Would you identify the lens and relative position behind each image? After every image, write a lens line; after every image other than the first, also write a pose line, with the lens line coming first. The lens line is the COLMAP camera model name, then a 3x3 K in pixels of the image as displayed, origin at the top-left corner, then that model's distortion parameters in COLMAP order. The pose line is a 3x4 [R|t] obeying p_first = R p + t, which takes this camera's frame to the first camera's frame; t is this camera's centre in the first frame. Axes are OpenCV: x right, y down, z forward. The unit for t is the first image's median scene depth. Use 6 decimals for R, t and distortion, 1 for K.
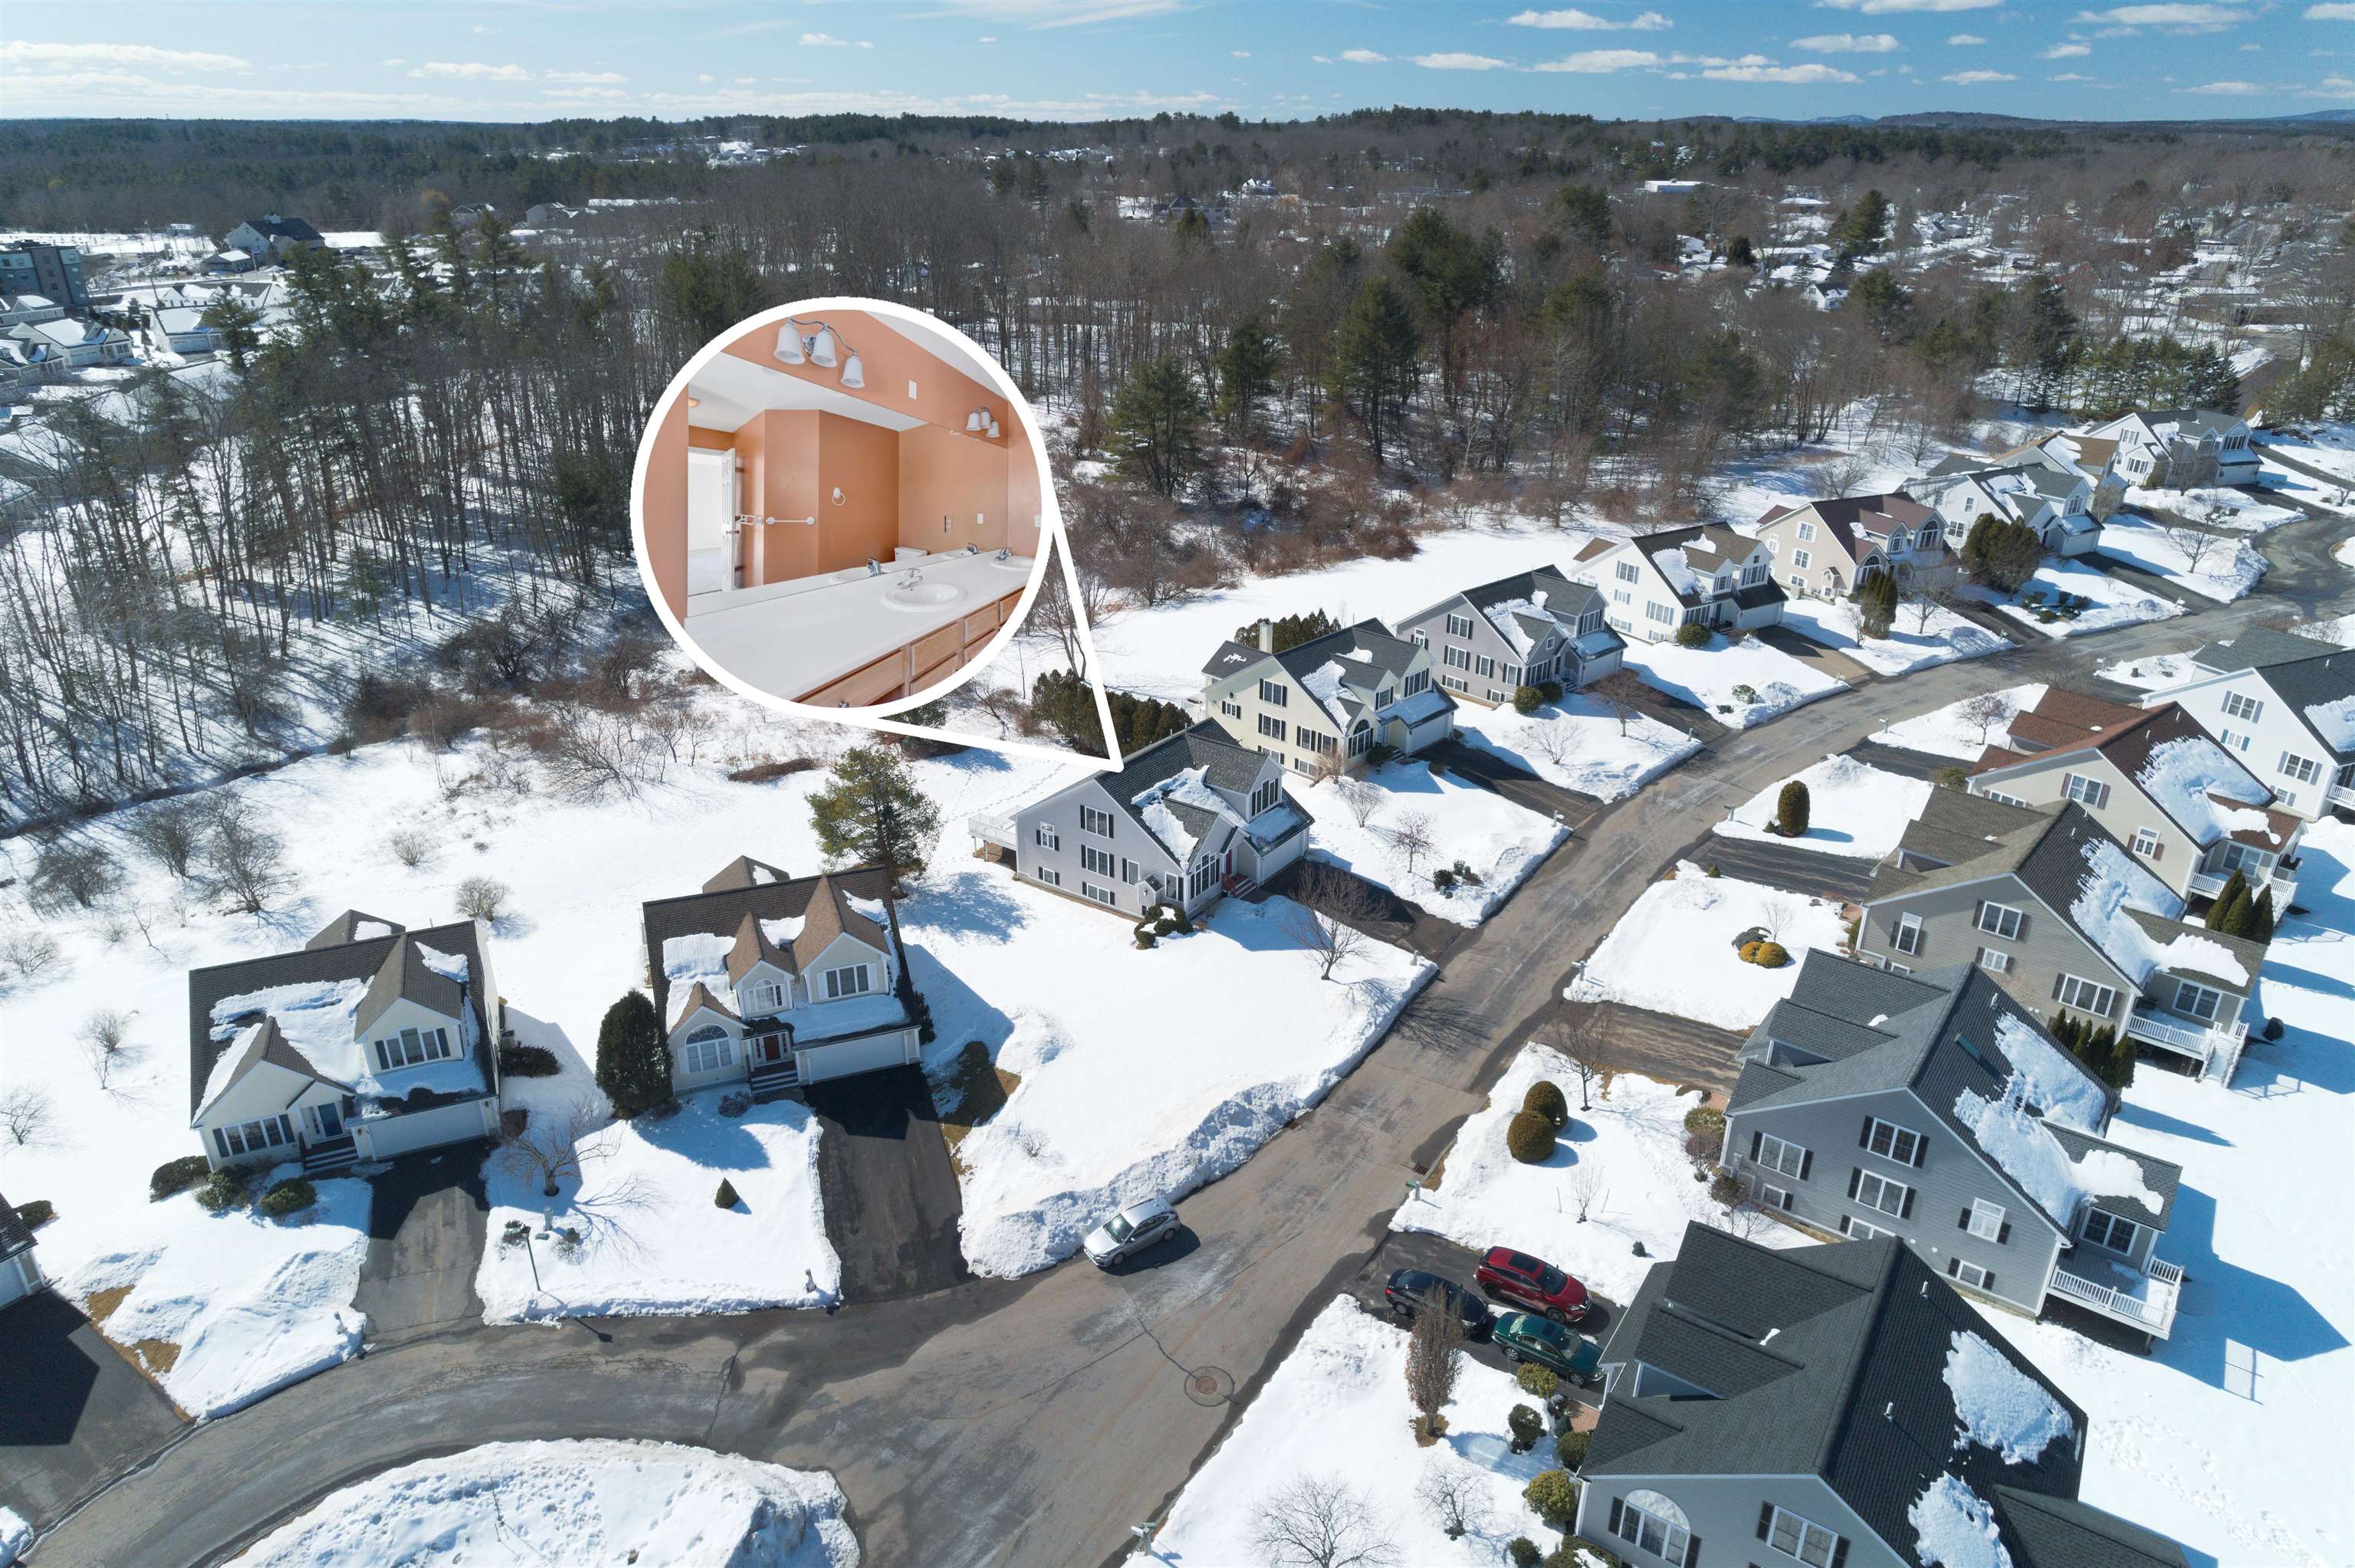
lens RADIAL K [[1482.8, 0, 1183.6], [0, 1482.8, 777.6], [0, 0, 1]] dist [0.004855, 0.004046]
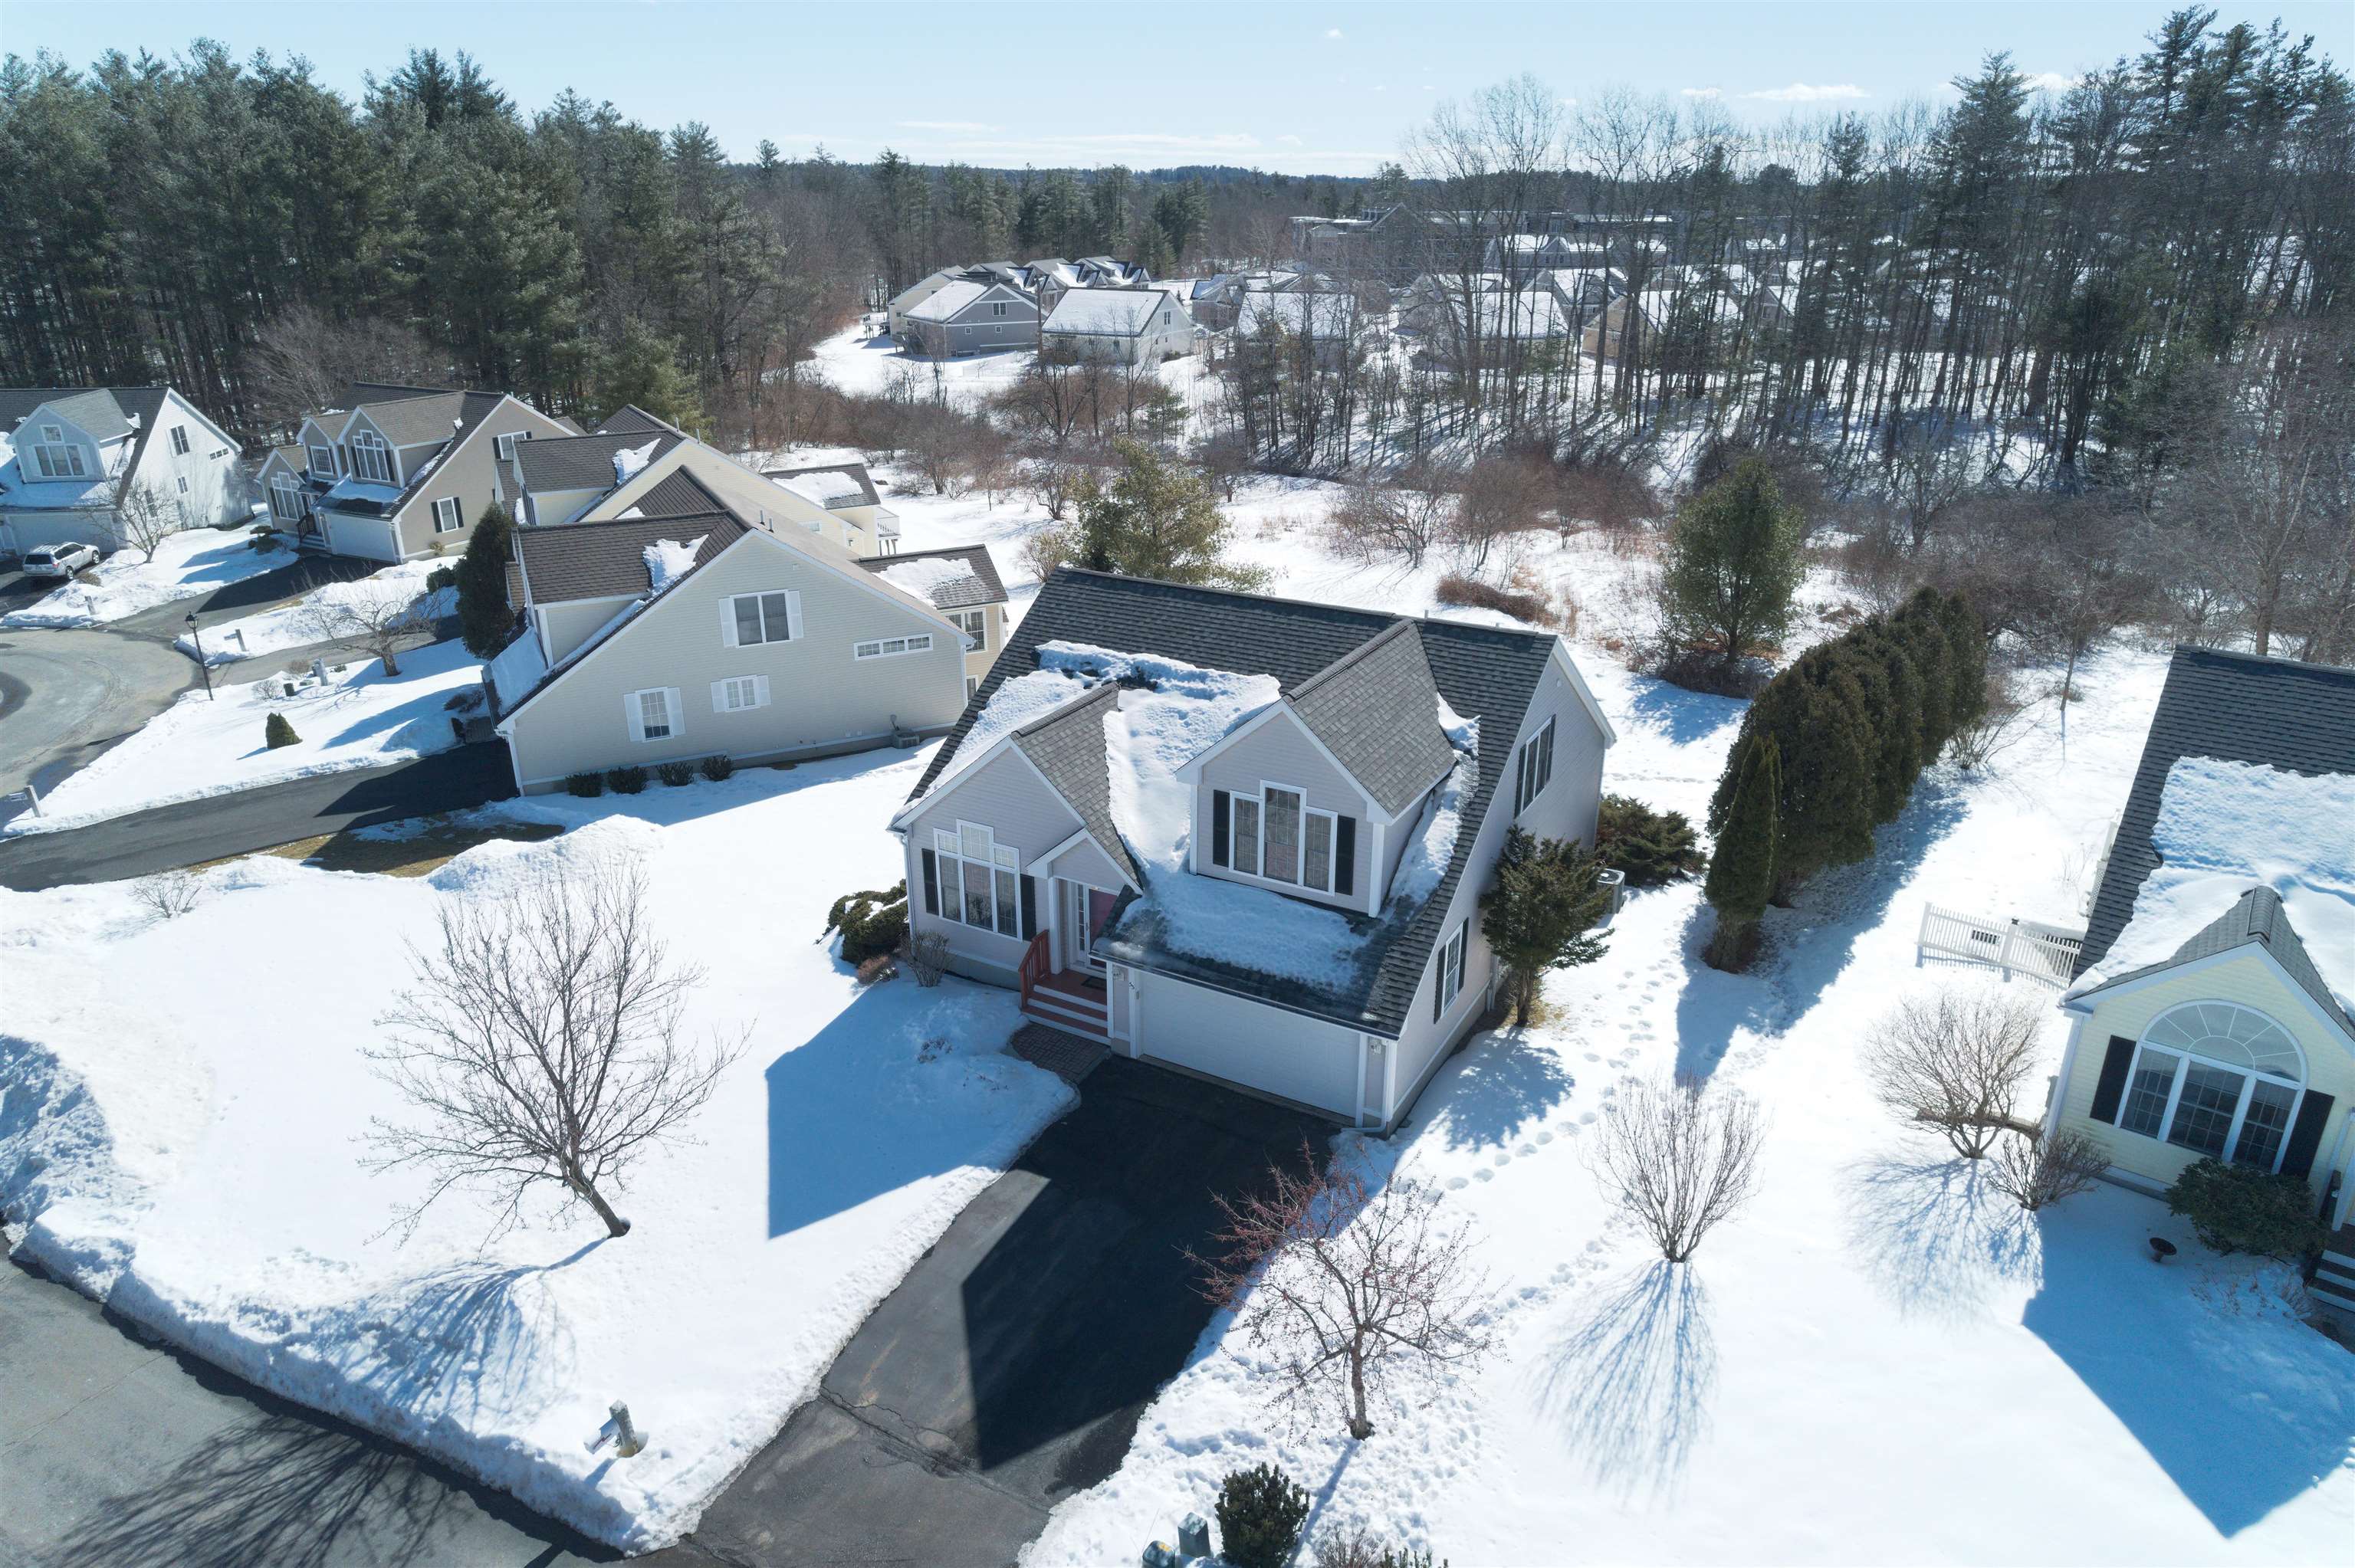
lens RADIAL K [[1463.9, 0, 1185.8], [0, 1463.9, 786.6], [0, 0, 1]] dist [-0.002487, 0.000594]
pose [[0.112040, 0.367093, -0.923412, 0.332576], [-0.400968, 0.866954, 0.295998, -0.079100], [0.909215, 0.337095, 0.244326, 0.925378]]
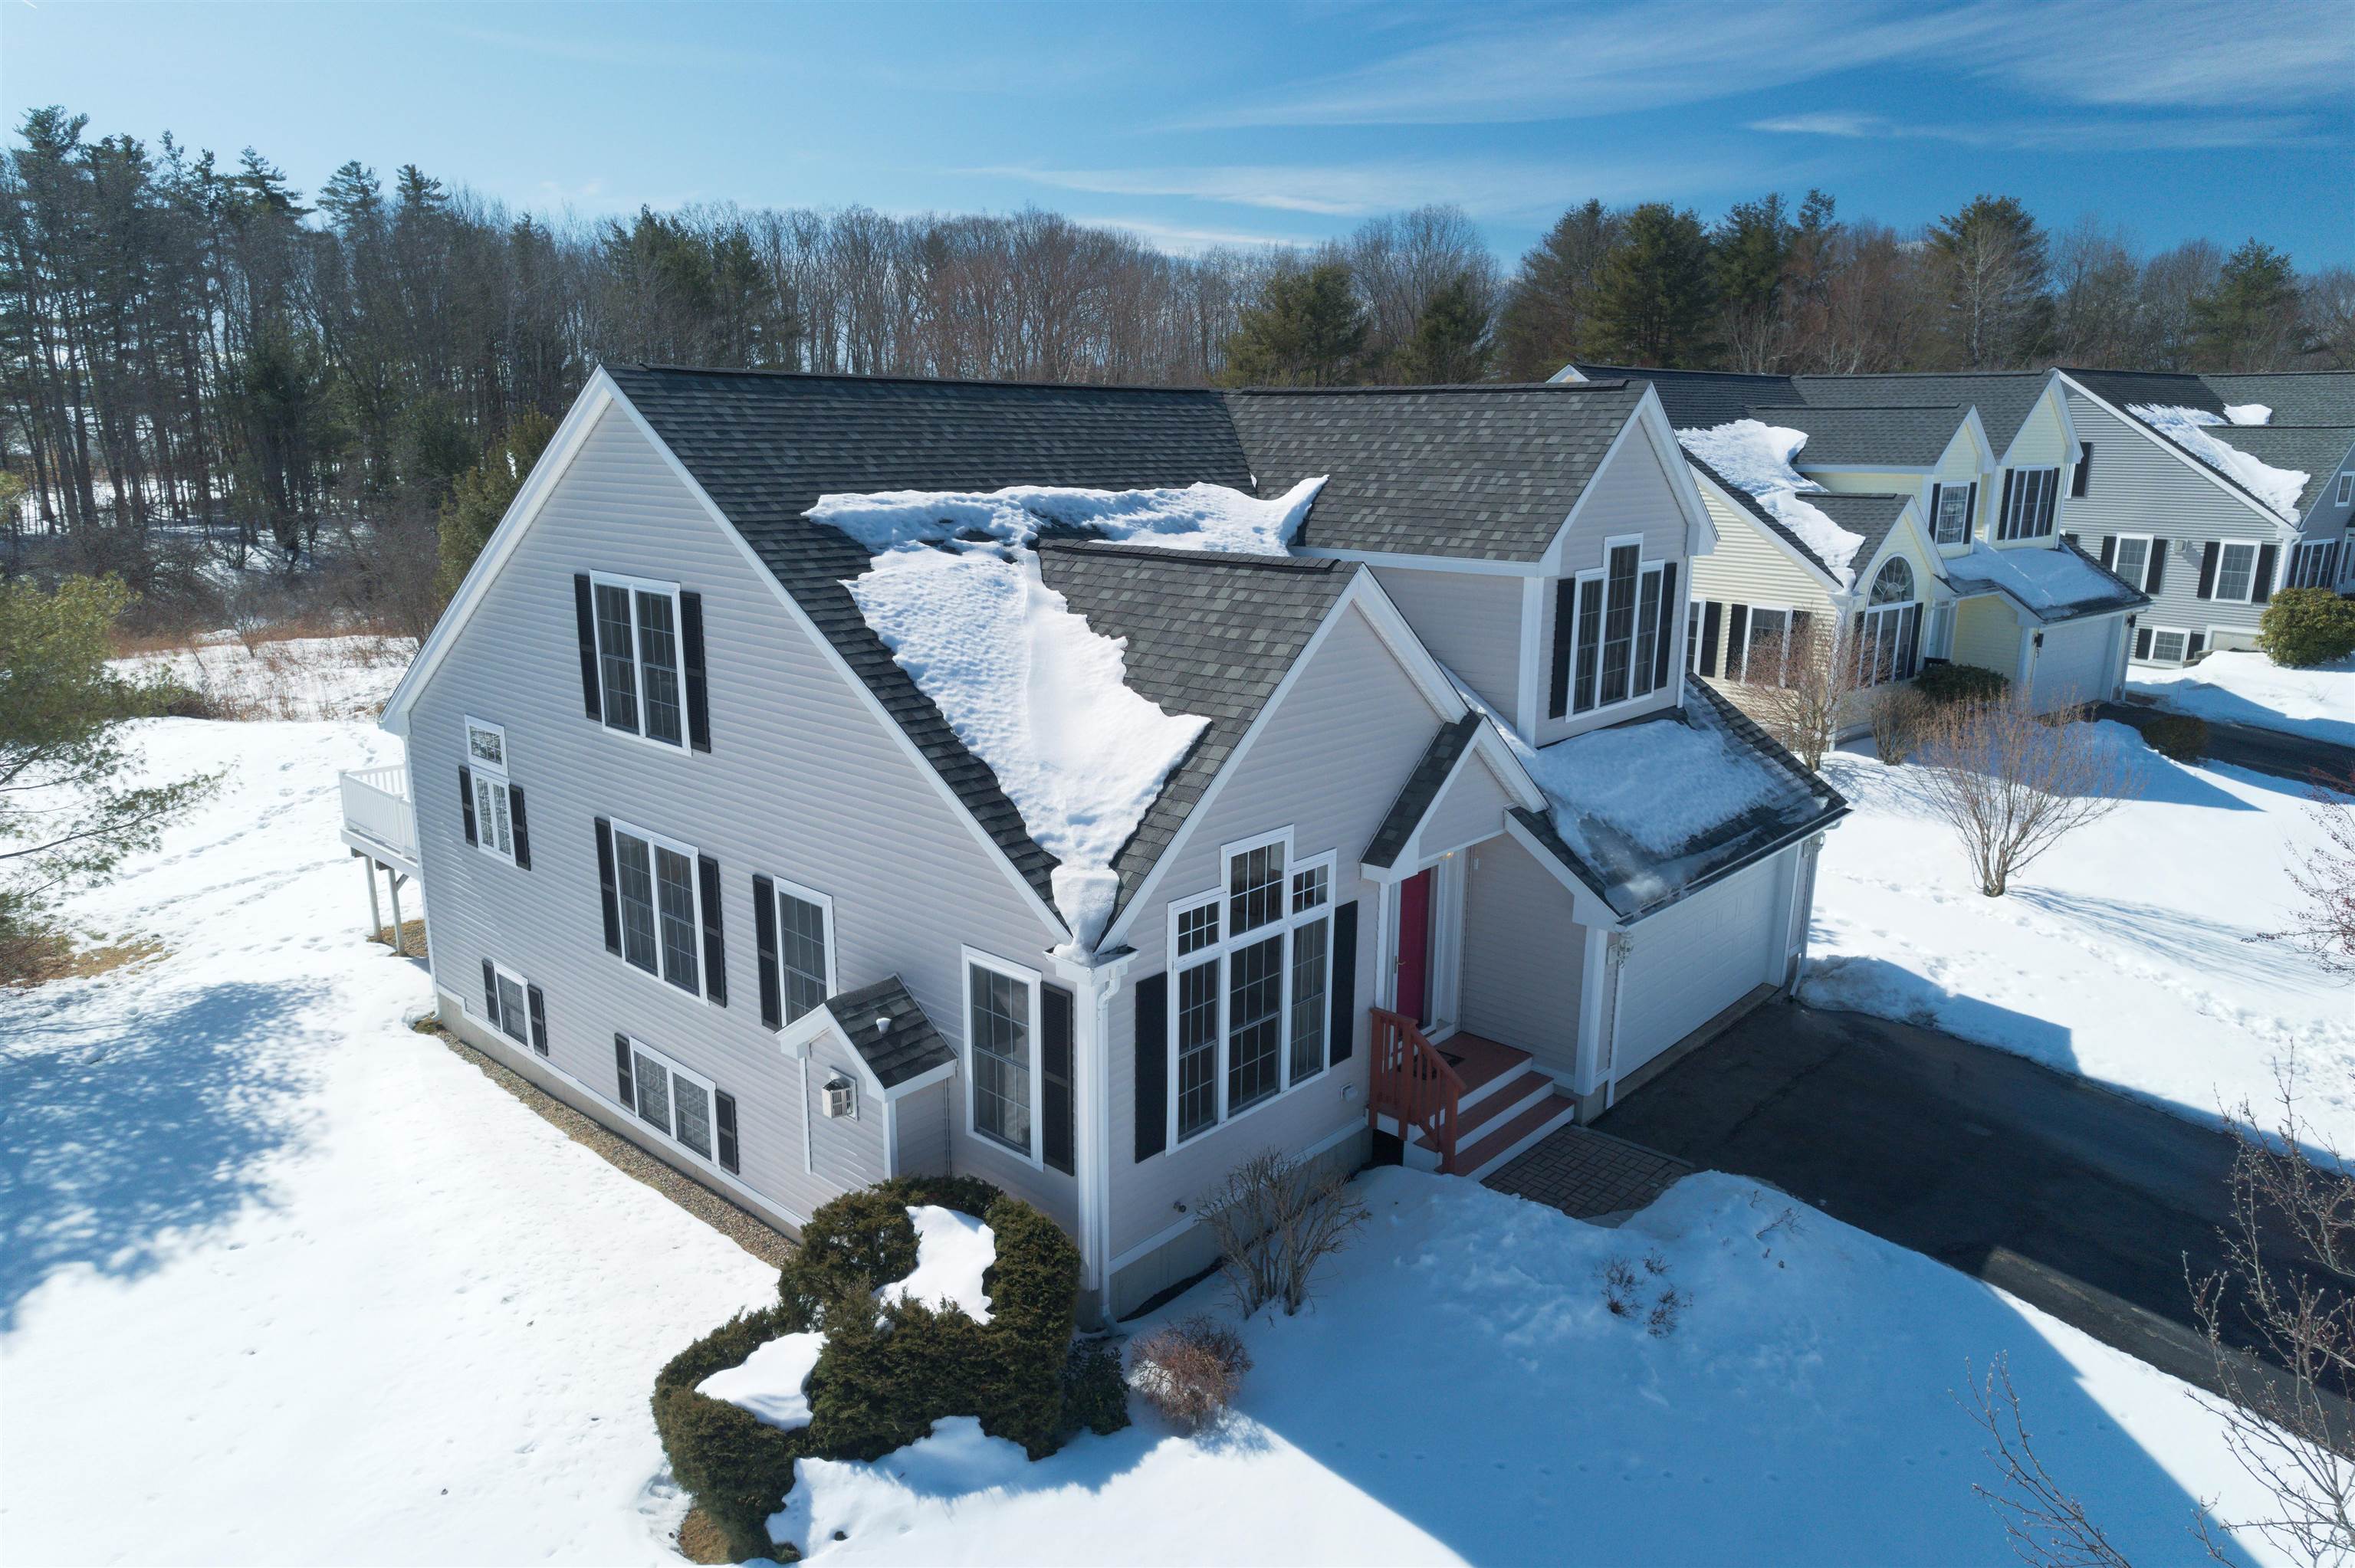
lens RADIAL K [[1484.6, 0, 1187.9], [0, 1484.6, 776.8], [0, 0, 1]] dist [0.001593, -0.000733]
pose [[0.992752, 0.028560, -0.116738, 0.023903], [-0.049362, 0.982536, -0.179403, 0.069039], [0.109575, 0.183865, 0.976825, 0.830127]]
